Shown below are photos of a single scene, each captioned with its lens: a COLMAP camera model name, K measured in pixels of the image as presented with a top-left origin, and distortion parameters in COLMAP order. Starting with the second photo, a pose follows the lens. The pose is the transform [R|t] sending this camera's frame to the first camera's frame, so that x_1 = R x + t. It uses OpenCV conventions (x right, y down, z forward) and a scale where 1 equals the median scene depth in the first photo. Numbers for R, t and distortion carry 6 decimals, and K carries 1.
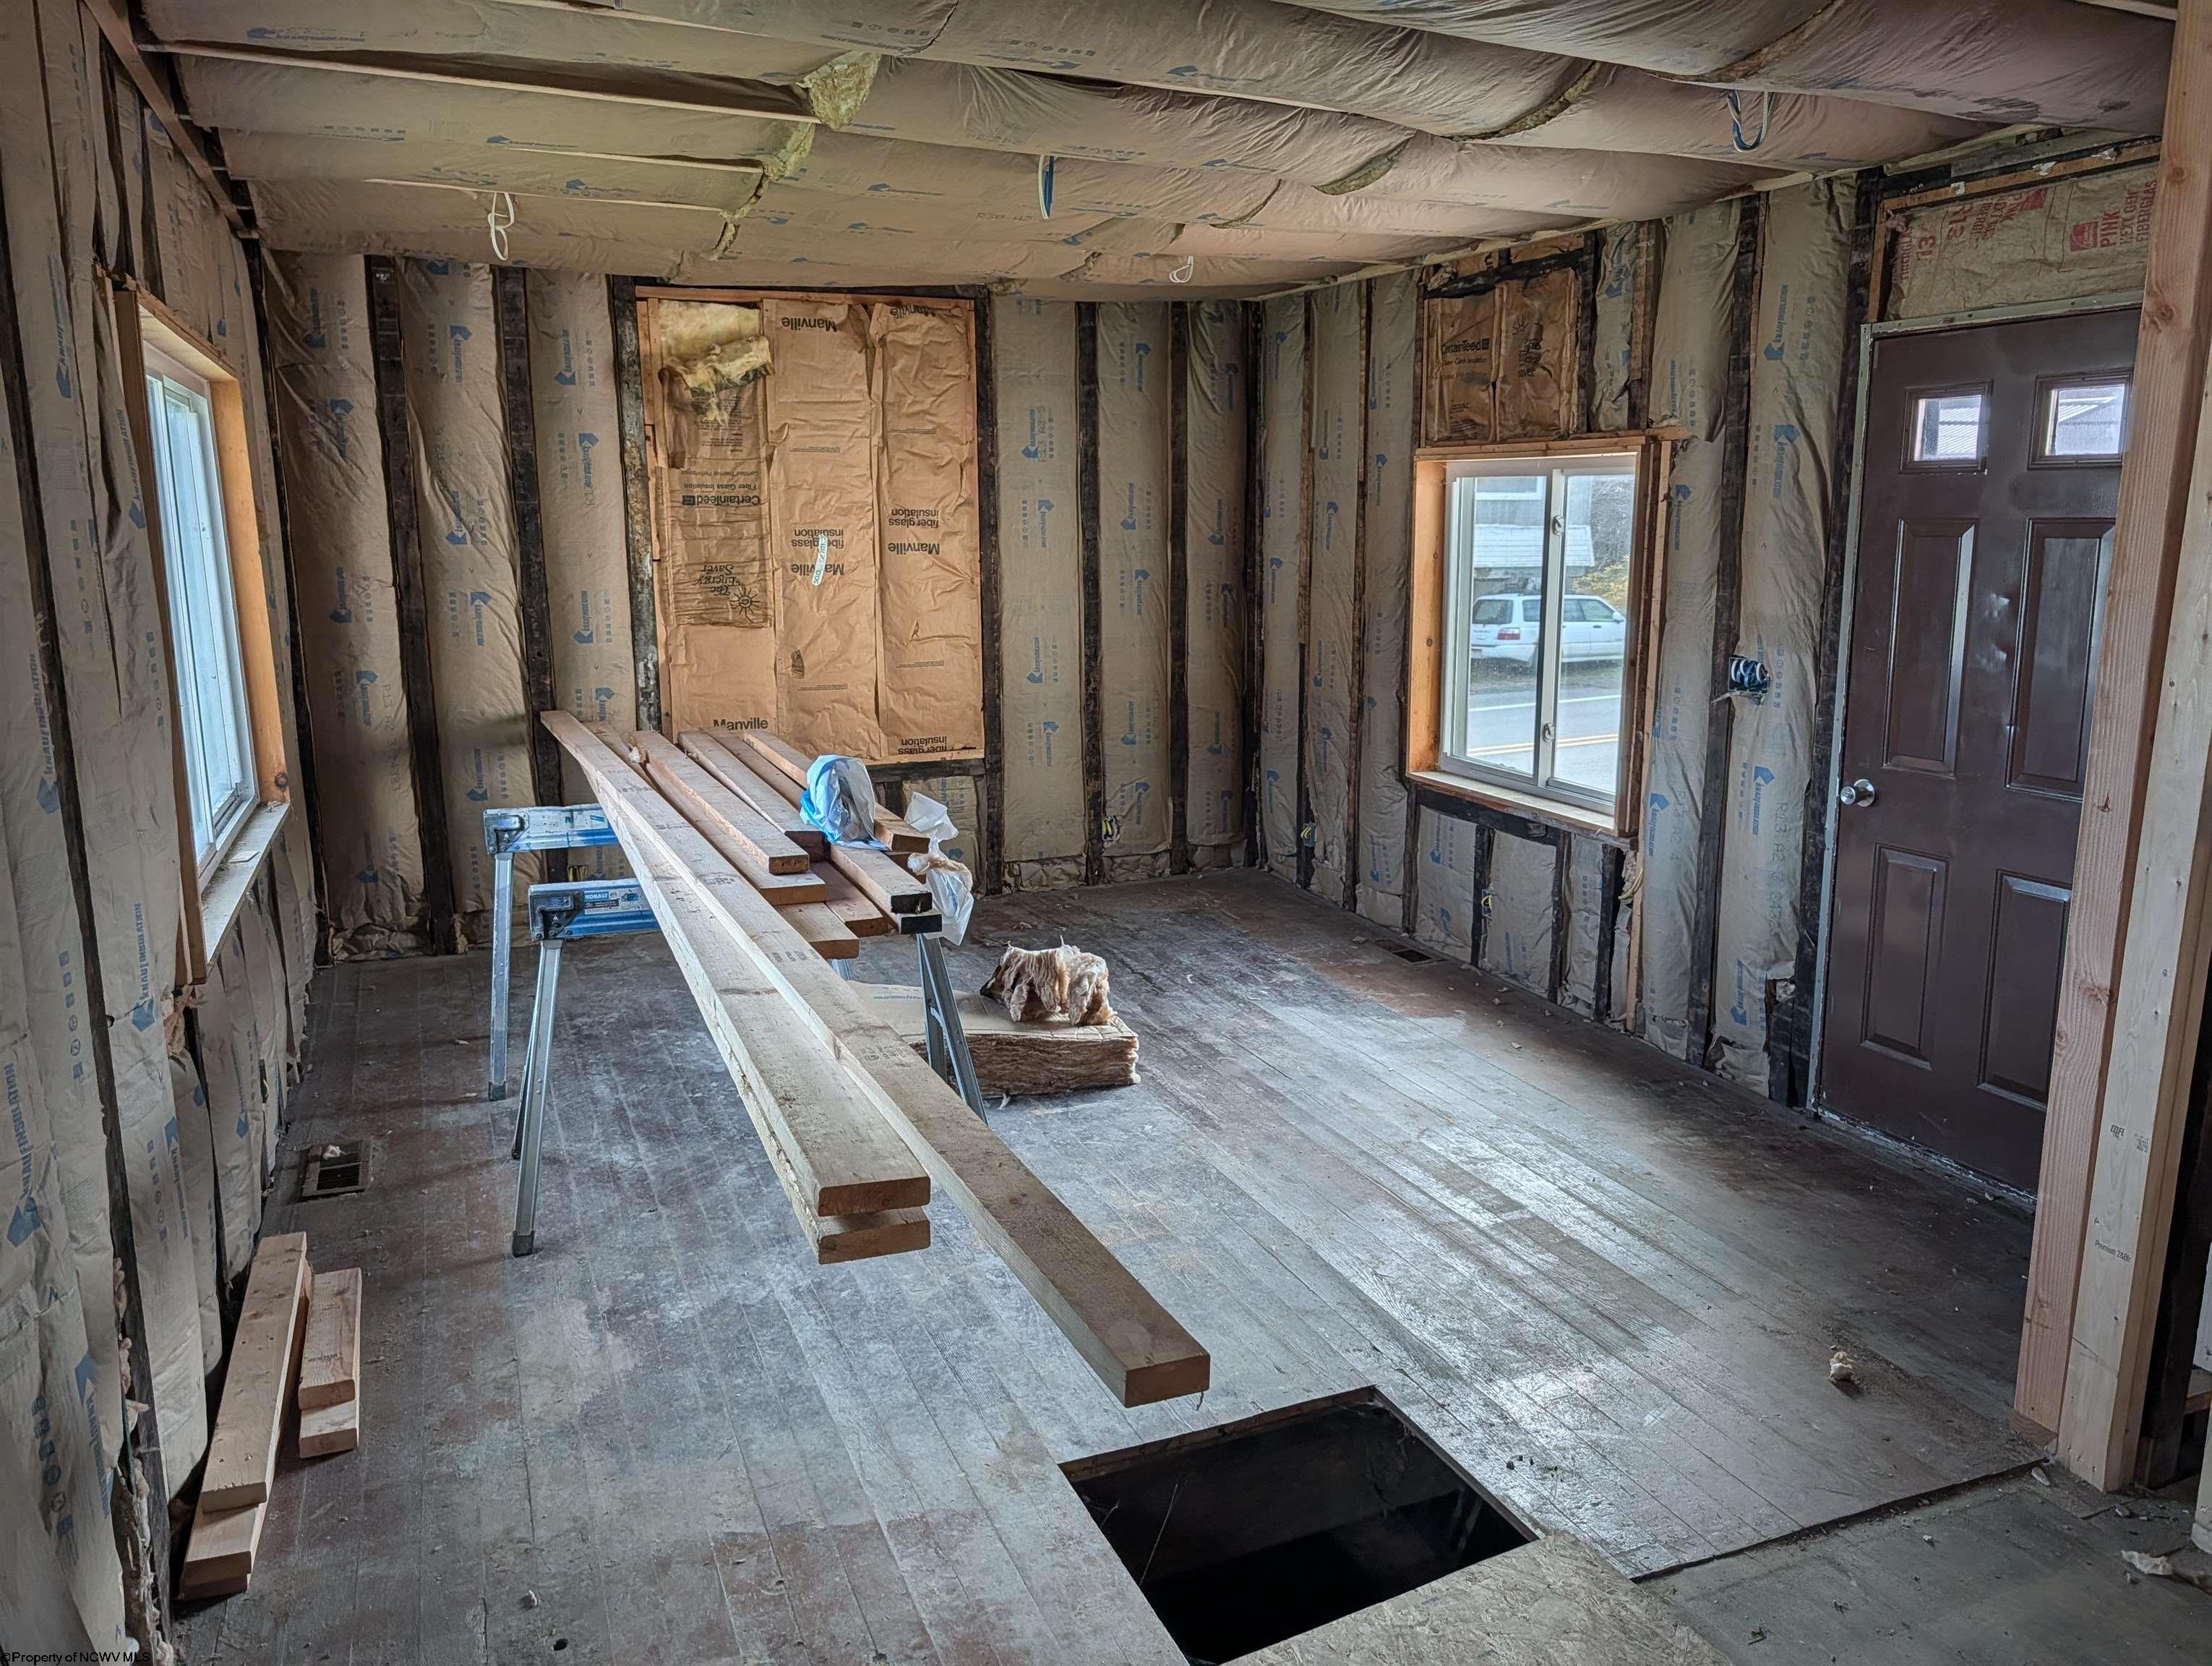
lens RADIAL K [[1536.5, 0, 1106.0], [0, 1536.5, 833.0], [0, 0, 1]] dist [0.007797, -0.041441]
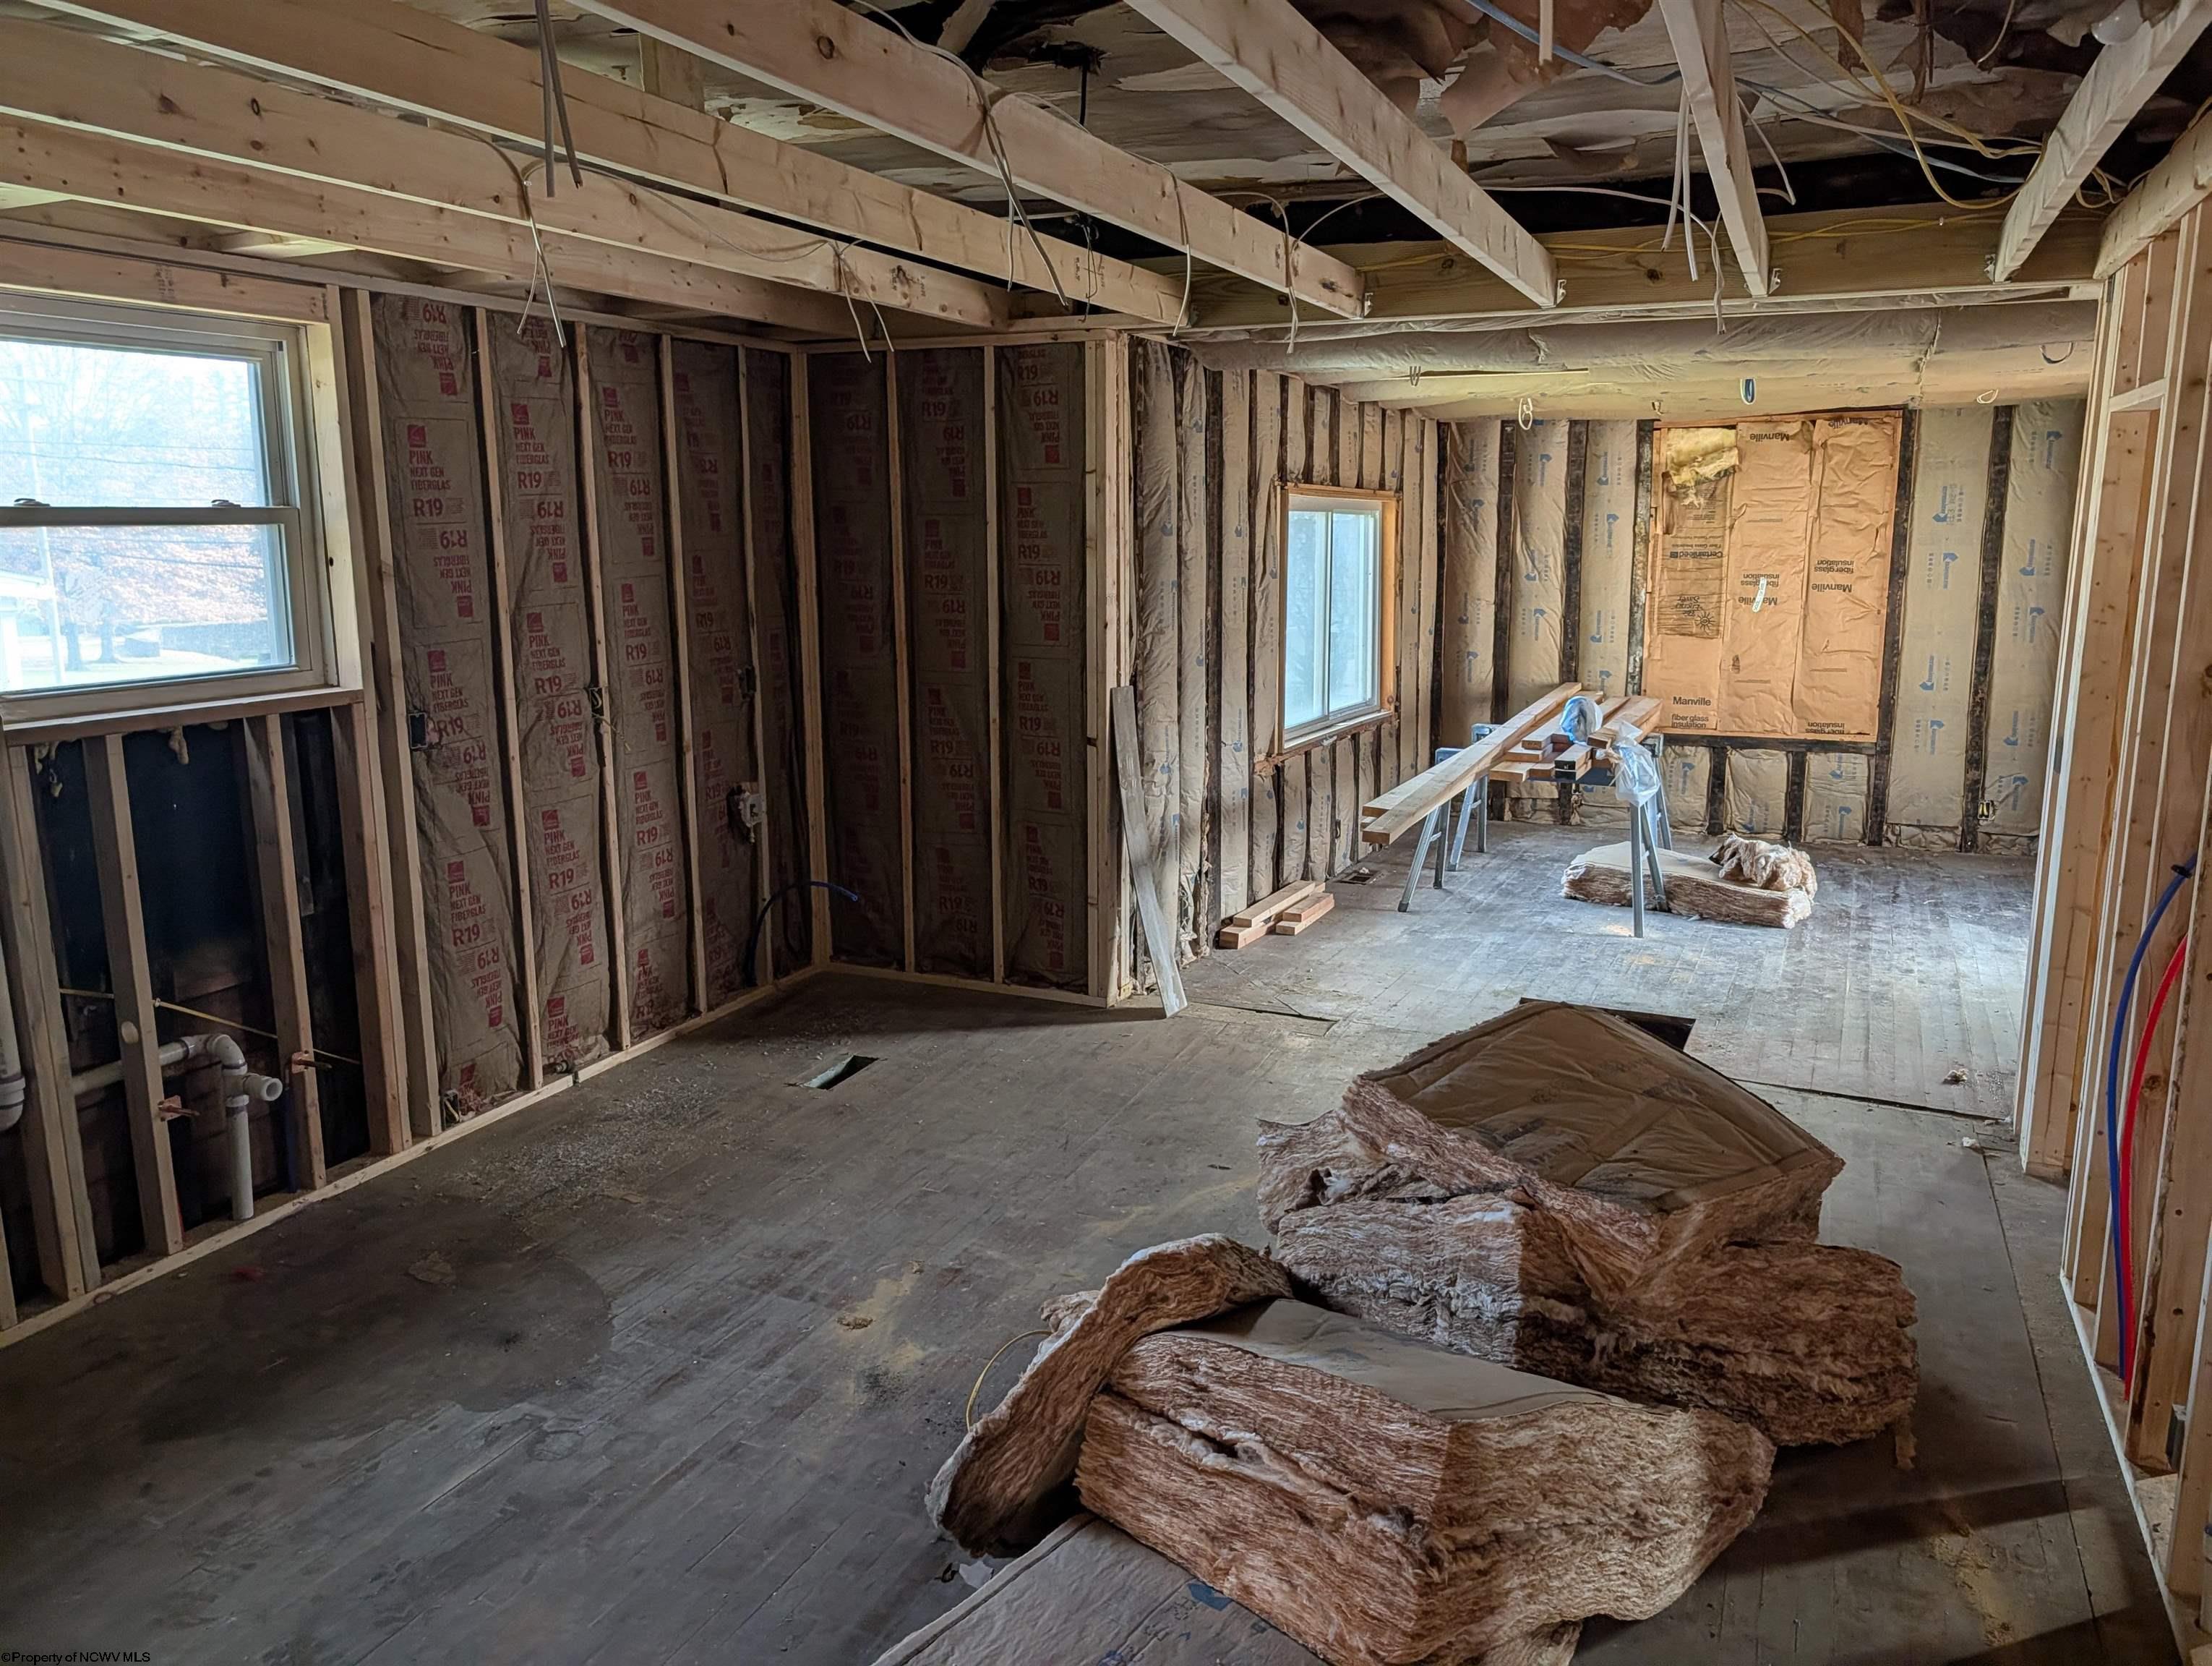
lens RADIAL K [[1536.5, 0, 1106.0], [0, 1536.5, 833.0], [0, 0, 1]] dist [0.007797, -0.041441]
pose [[0.655847, 0.137150, -0.742330, 0.535056], [-0.144740, 0.987959, 0.054655, 0.059228], [0.740888, 0.071600, 0.667802, -0.437172]]
